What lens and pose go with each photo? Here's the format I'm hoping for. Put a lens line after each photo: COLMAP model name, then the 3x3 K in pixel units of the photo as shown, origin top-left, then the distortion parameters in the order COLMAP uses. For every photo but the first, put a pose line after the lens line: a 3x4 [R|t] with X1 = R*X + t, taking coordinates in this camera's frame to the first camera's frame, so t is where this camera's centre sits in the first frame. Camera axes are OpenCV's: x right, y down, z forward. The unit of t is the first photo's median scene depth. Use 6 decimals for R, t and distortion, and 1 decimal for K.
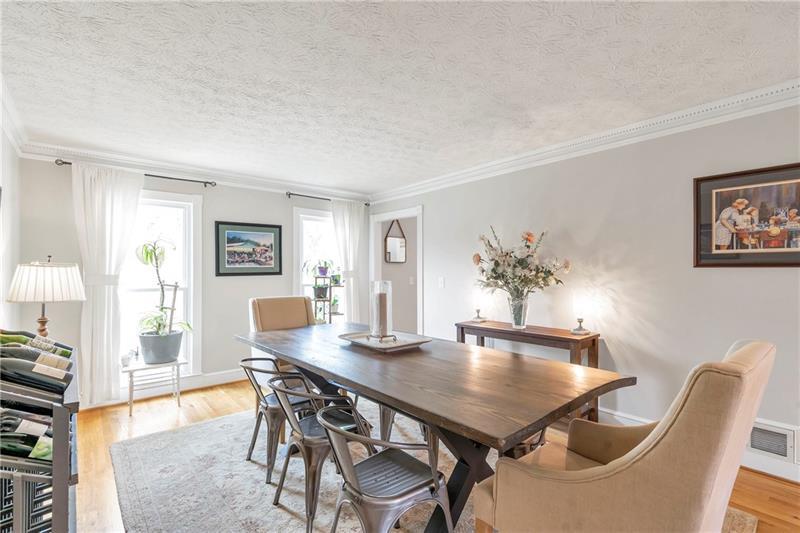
lens RADIAL K [[361.2, 0, 399.1], [0, 361.2, 268.3], [0, 0, 1]] dist [0.003253, 0.000075]
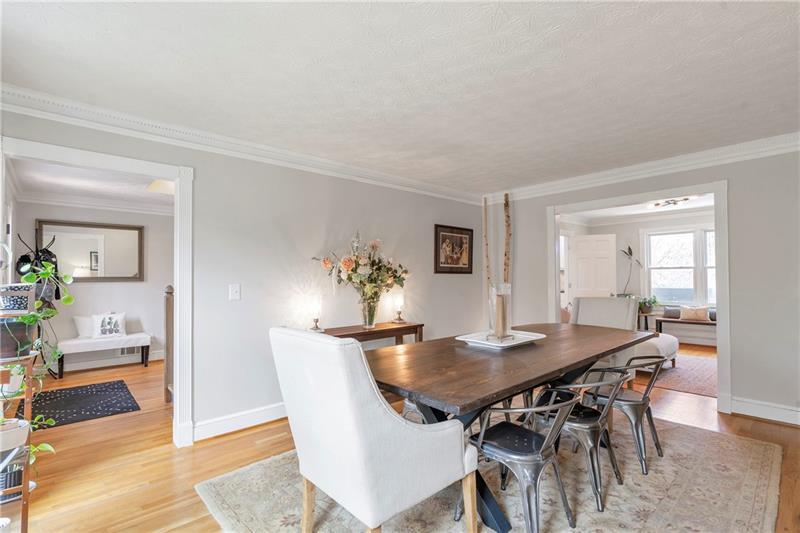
lens RADIAL K [[378.4, 0, 399.2], [0, 378.4, 270.9], [0, 0, 1]] dist [-0.000514, 0.000015]
pose [[-0.006179, 0.014933, 0.999869, -1.089010], [-0.003947, 0.999880, -0.014957, 0.013038], [-0.999973, -0.004039, -0.006120, 1.225691]]
